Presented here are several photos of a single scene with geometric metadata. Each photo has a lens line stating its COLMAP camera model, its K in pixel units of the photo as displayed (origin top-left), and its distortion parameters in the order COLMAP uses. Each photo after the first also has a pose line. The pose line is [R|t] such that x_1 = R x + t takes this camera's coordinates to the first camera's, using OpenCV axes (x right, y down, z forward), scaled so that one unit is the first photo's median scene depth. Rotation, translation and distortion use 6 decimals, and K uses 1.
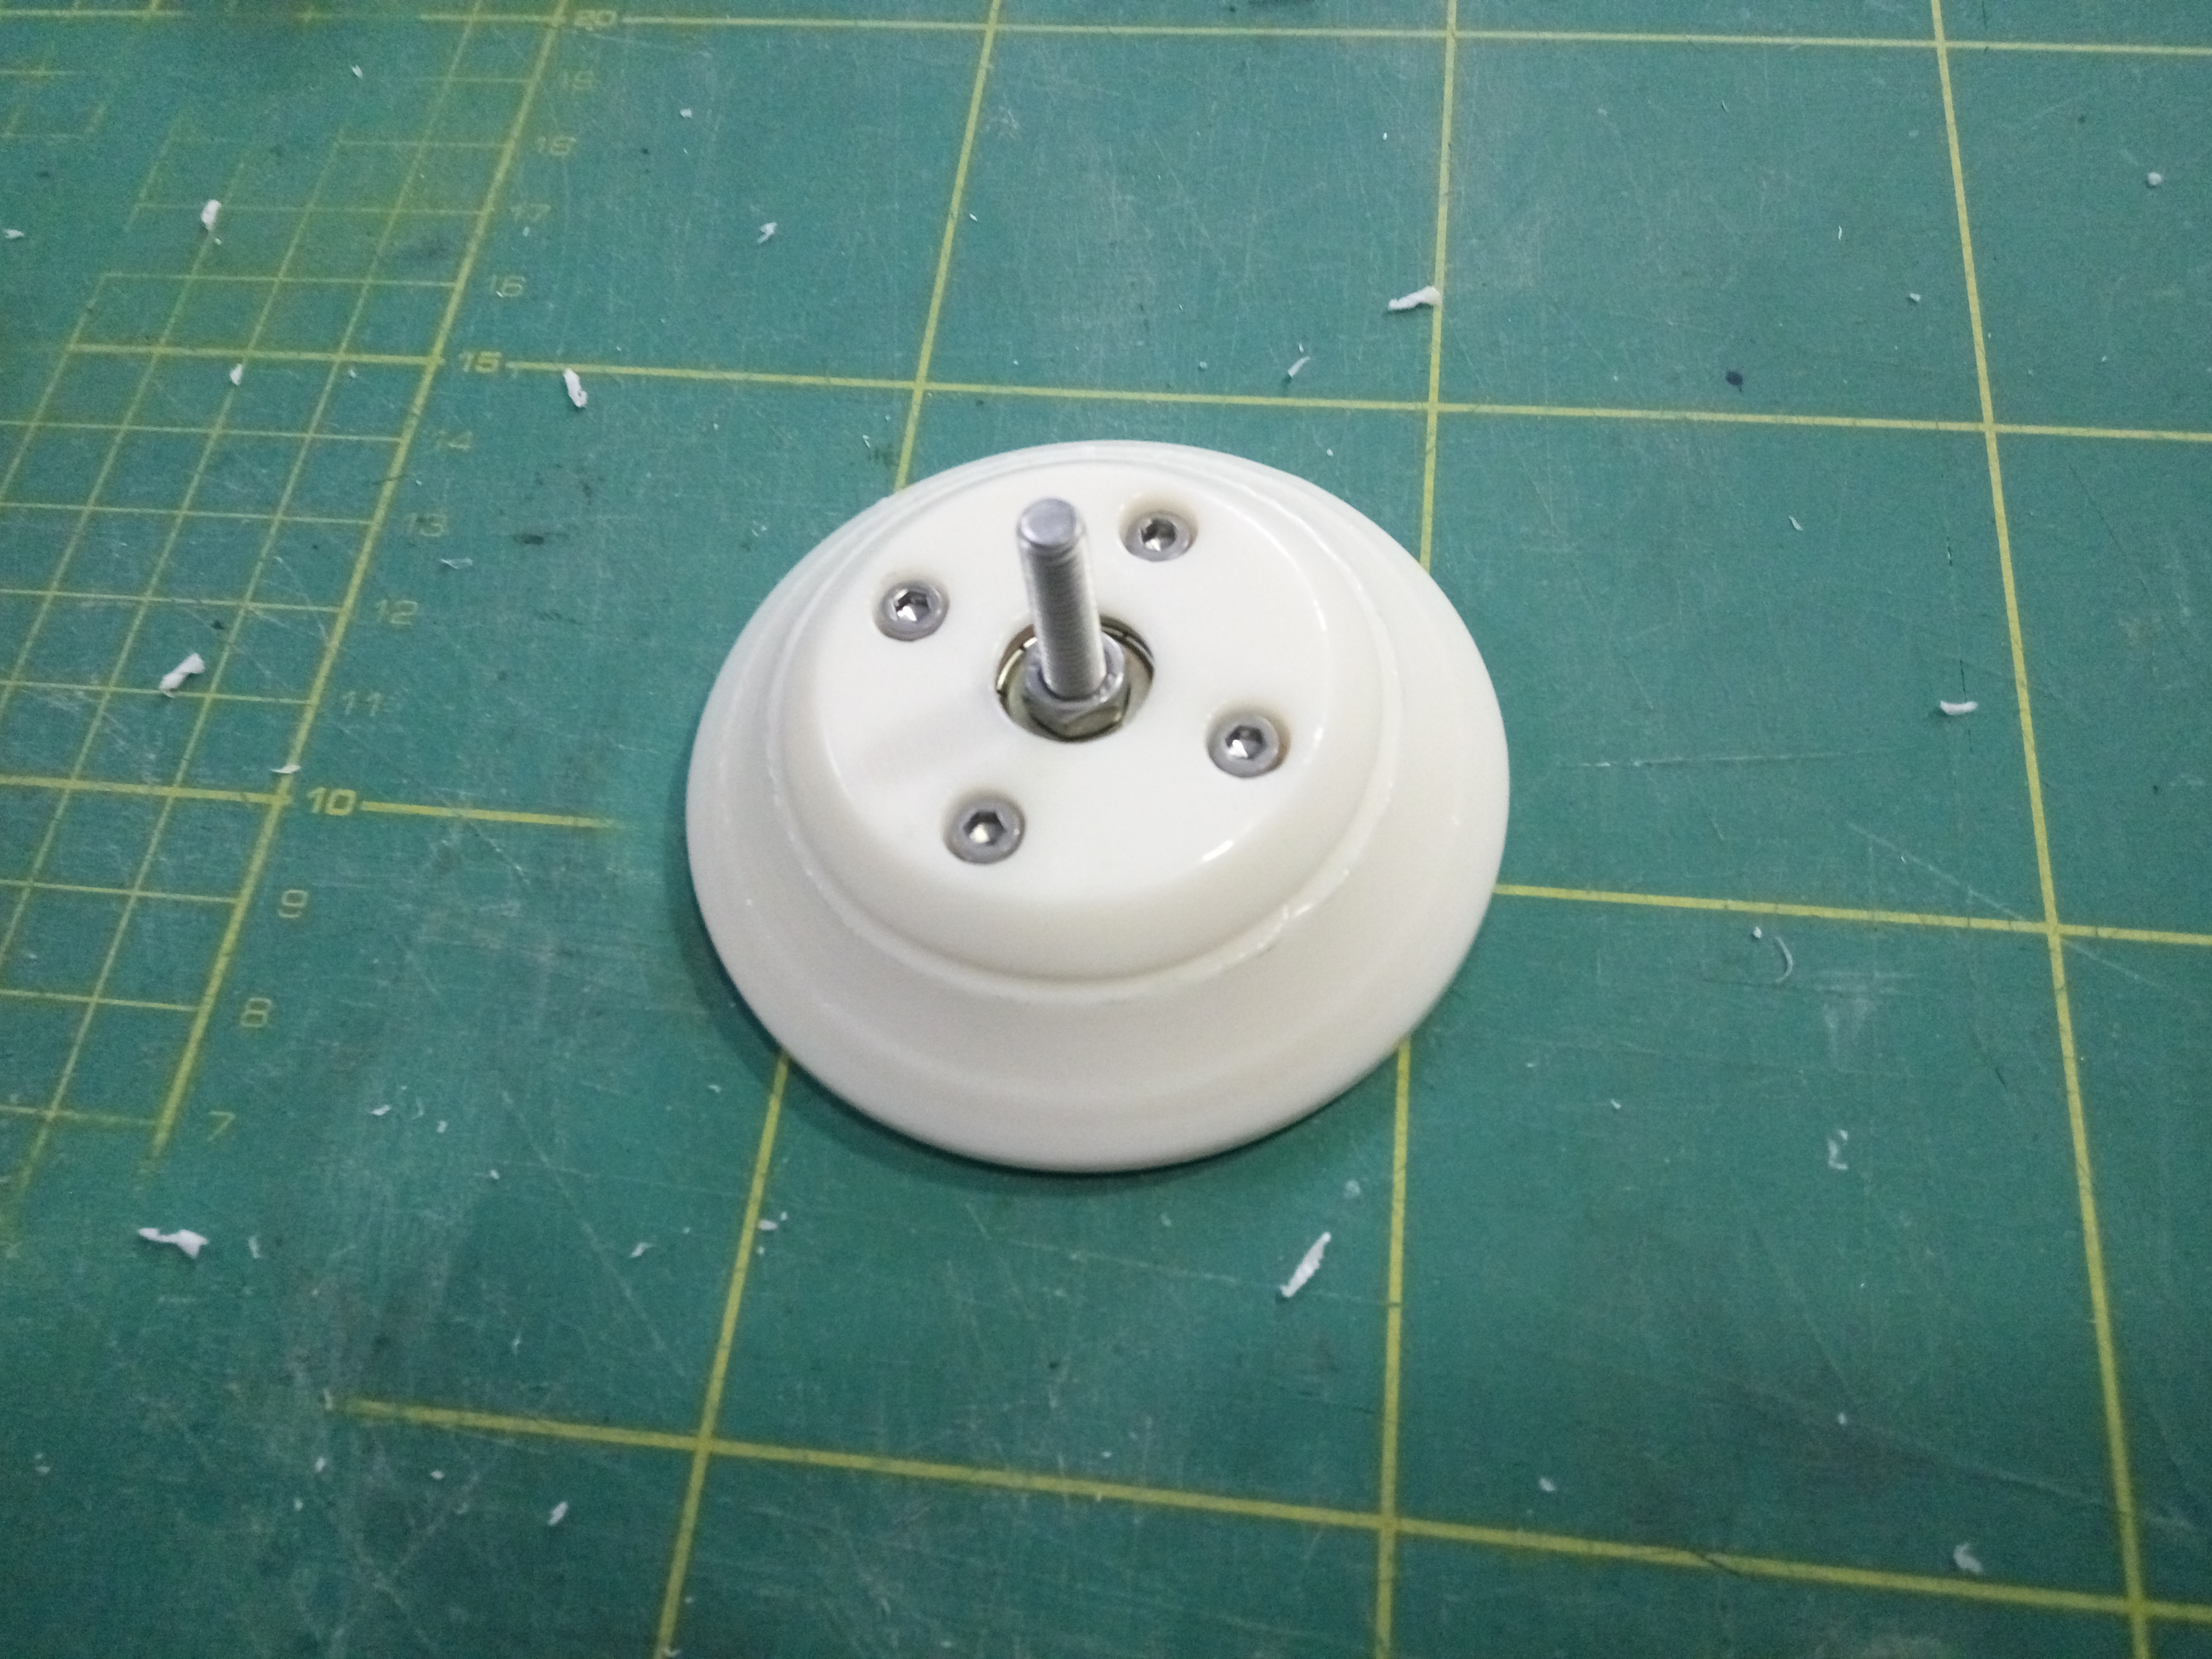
lens RADIAL K [[1771.7, 0, 1105.7], [0, 1771.7, 828.3], [0, 0, 1]] dist [0.077465, -0.142319]
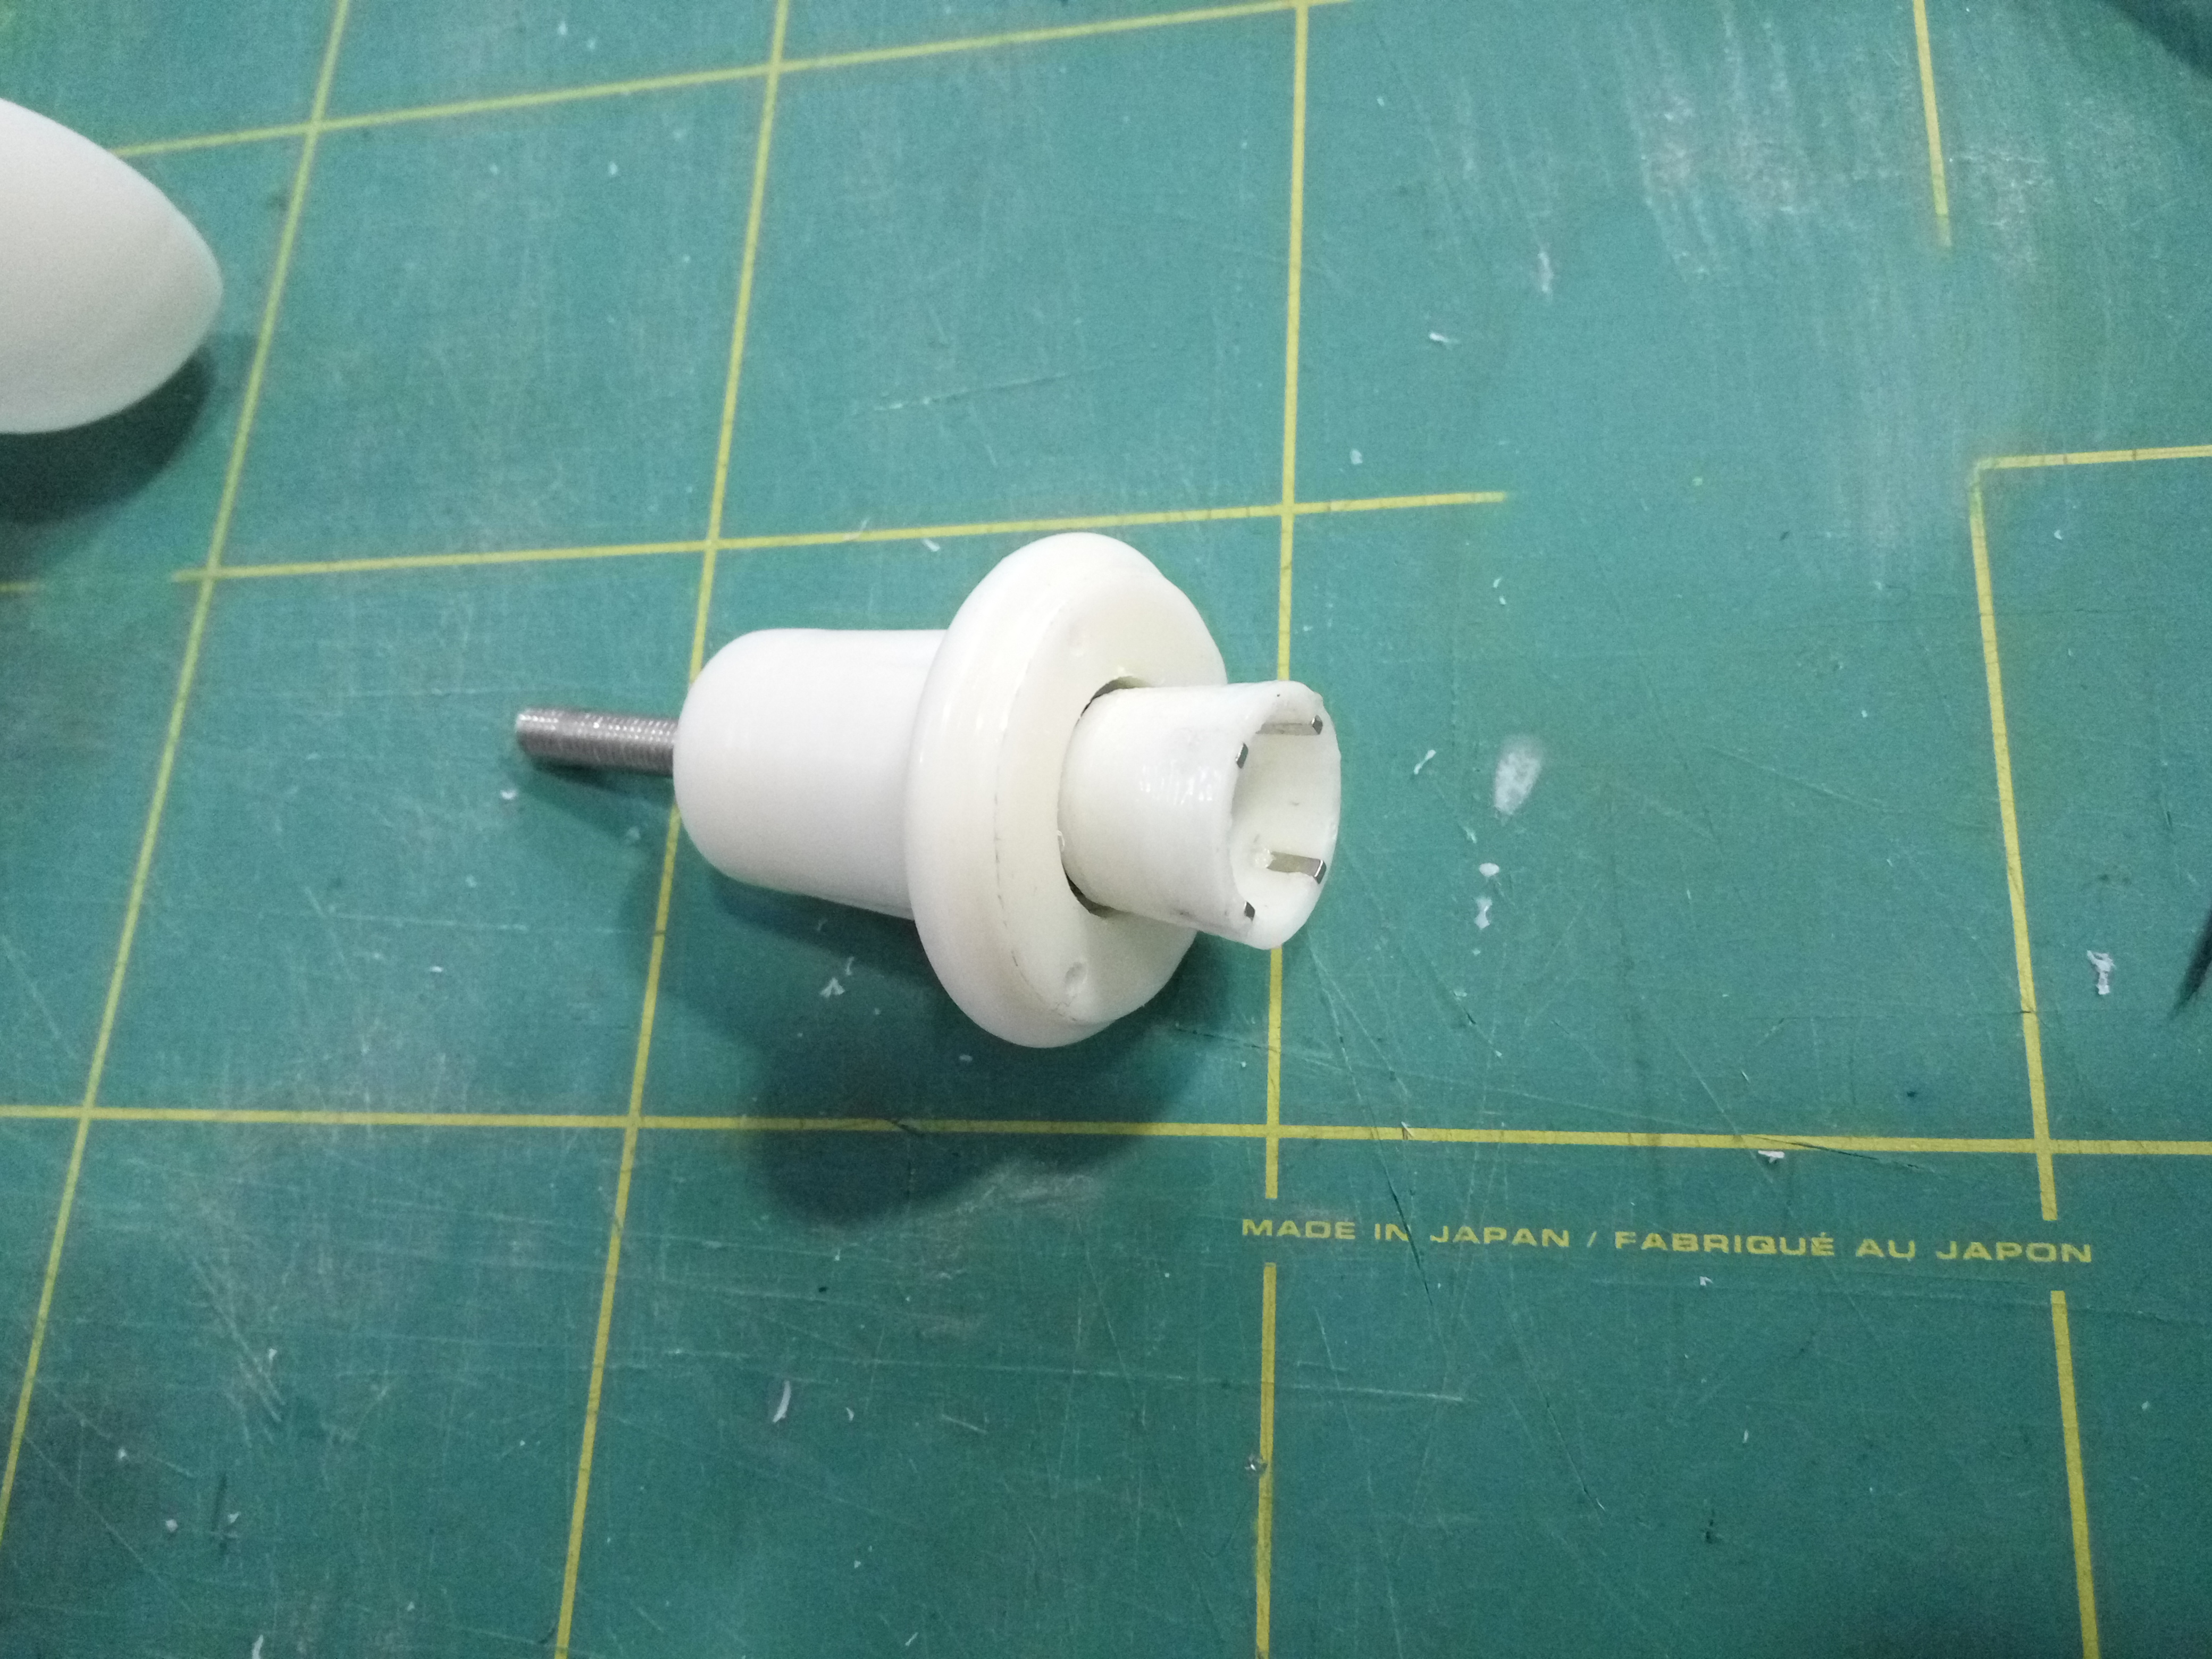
lens RADIAL K [[1797.6, 0, 1114.9], [0, 1797.6, 828.5], [0, 0, 1]] dist [0.077527, -0.162689]
pose [[0.987088, -0.106051, -0.120043, 0.491042], [0.119946, 0.986081, 0.115142, 0.096203], [0.106162, -0.128054, 0.986069, -0.034335]]
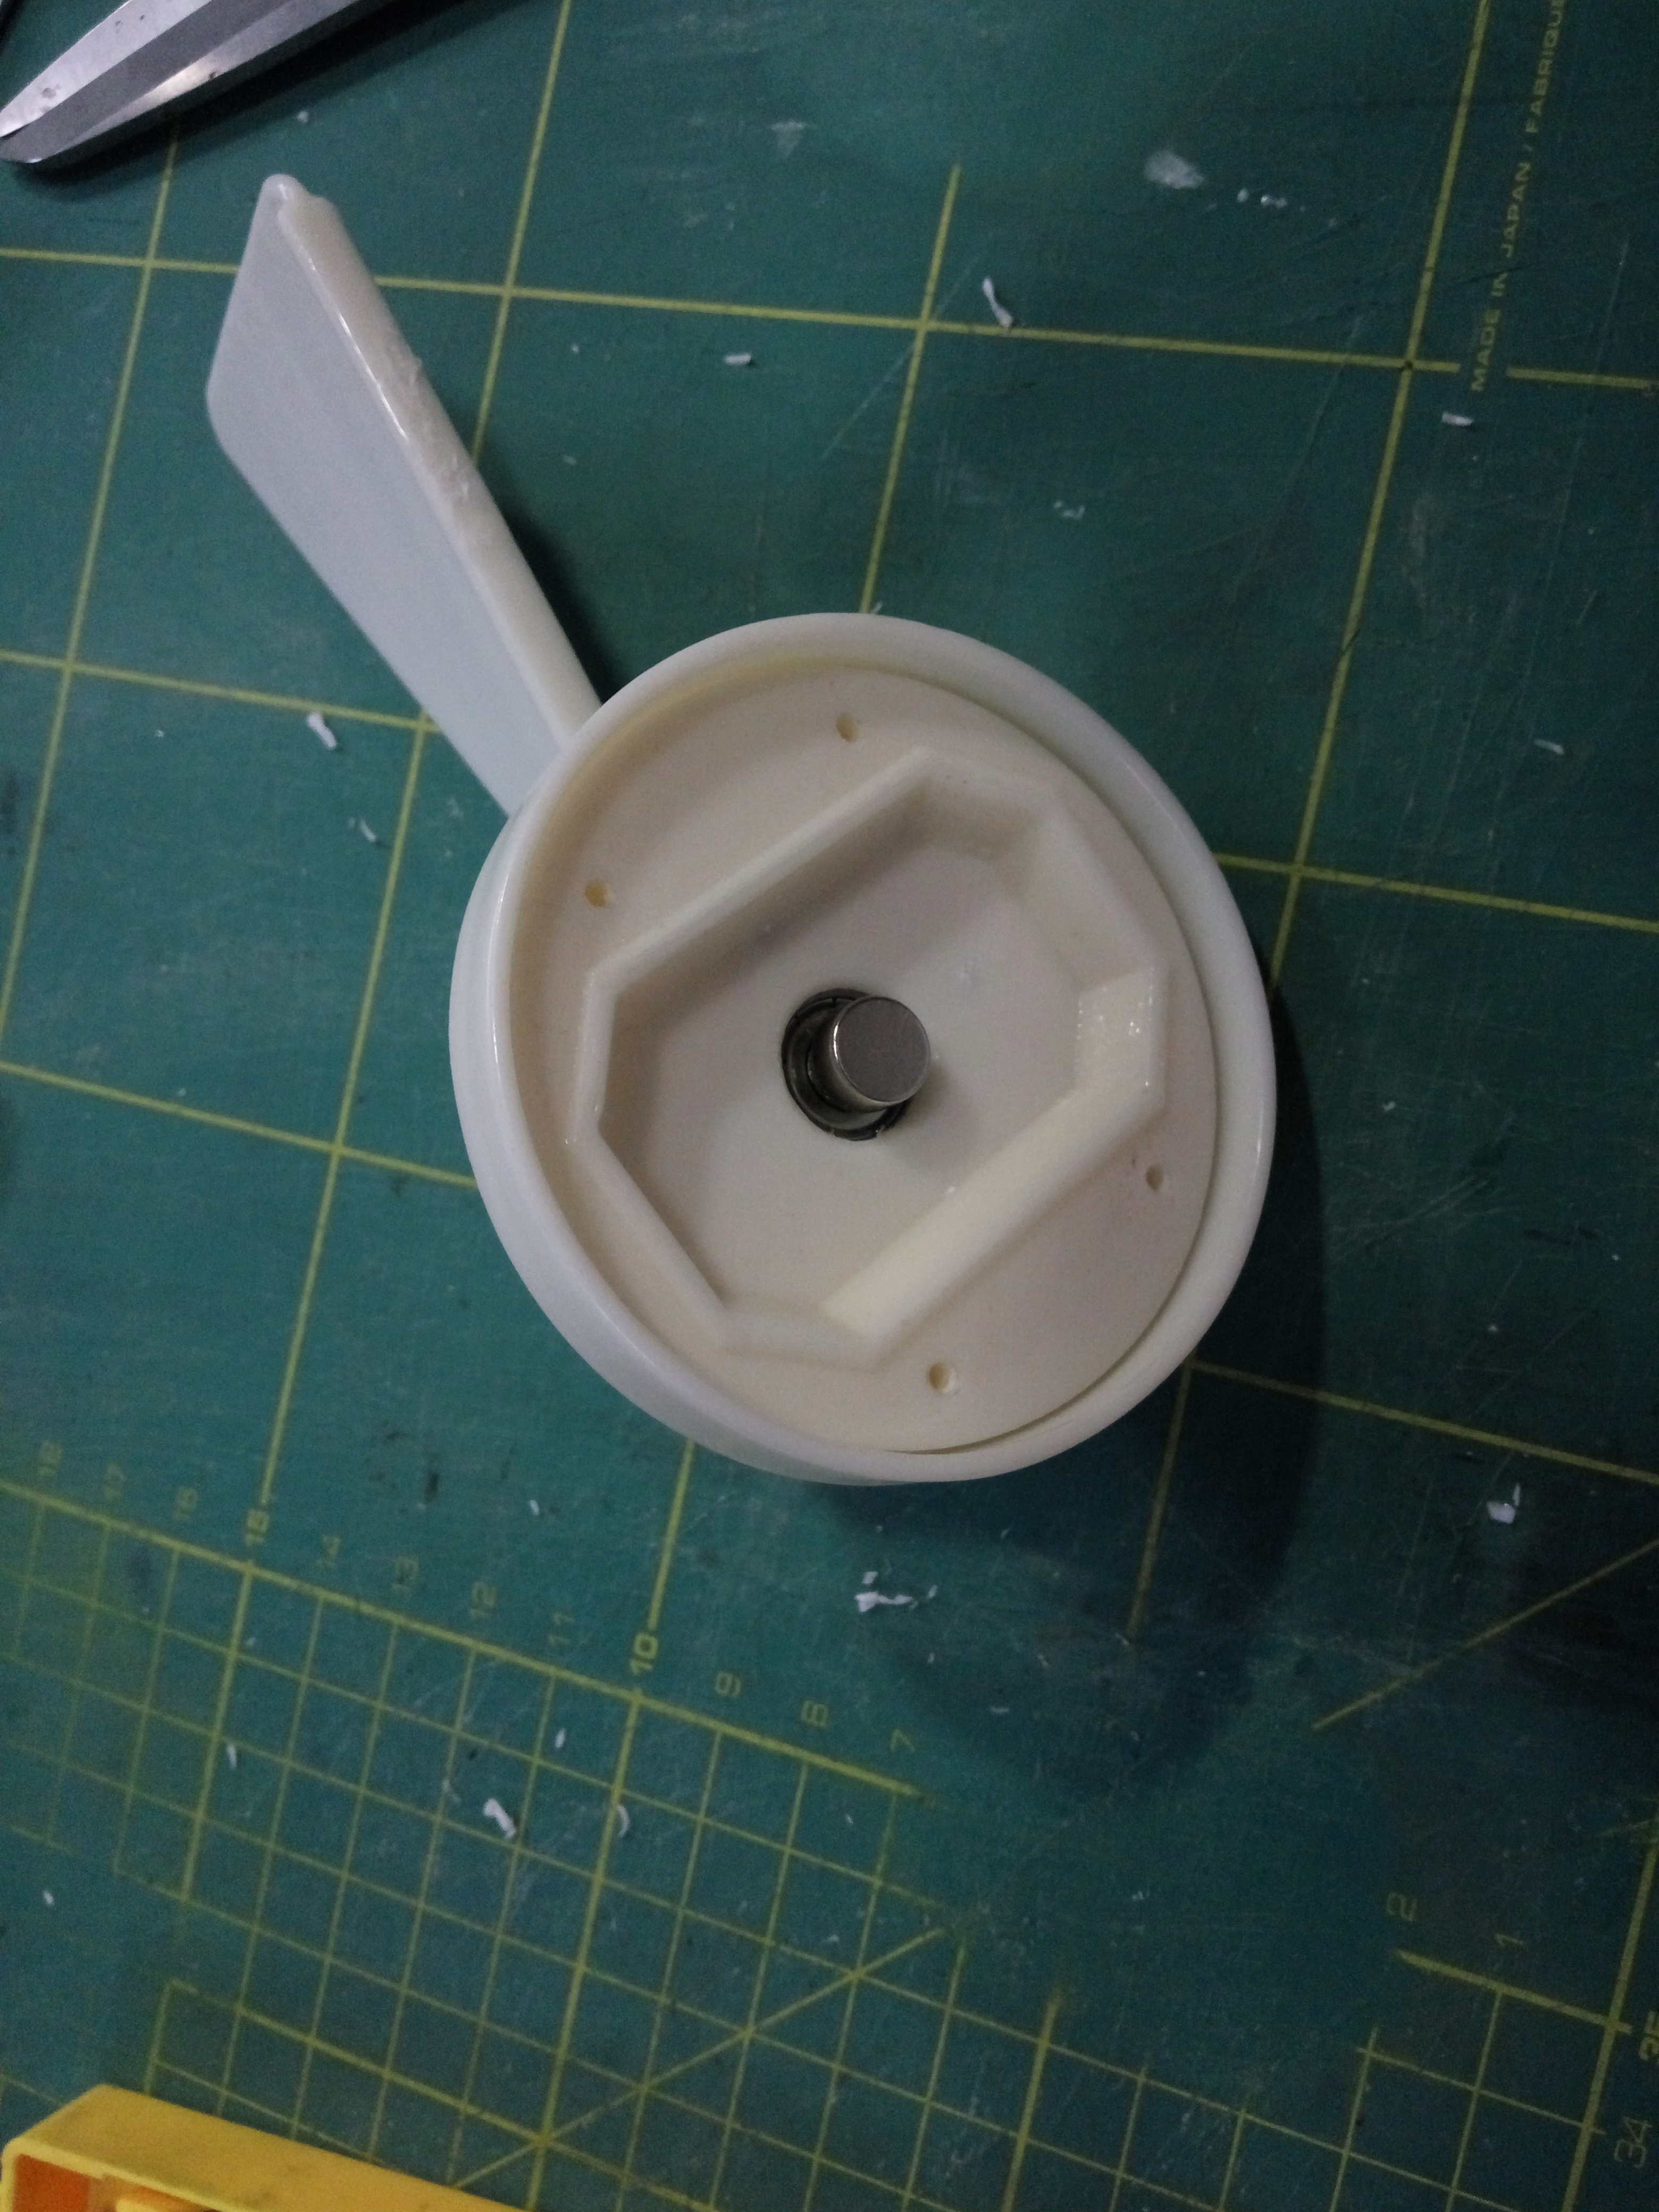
lens RADIAL K [[1755.2, 0, 829.0], [0, 1755.2, 1095.2], [0, 0, 1]] dist [0.077287, -0.155996]
pose [[0.118465, -0.990316, 0.072383, -0.130609], [0.979011, 0.128665, 0.158059, -0.134797], [-0.165841, 0.052140, 0.984773, -0.235701]]
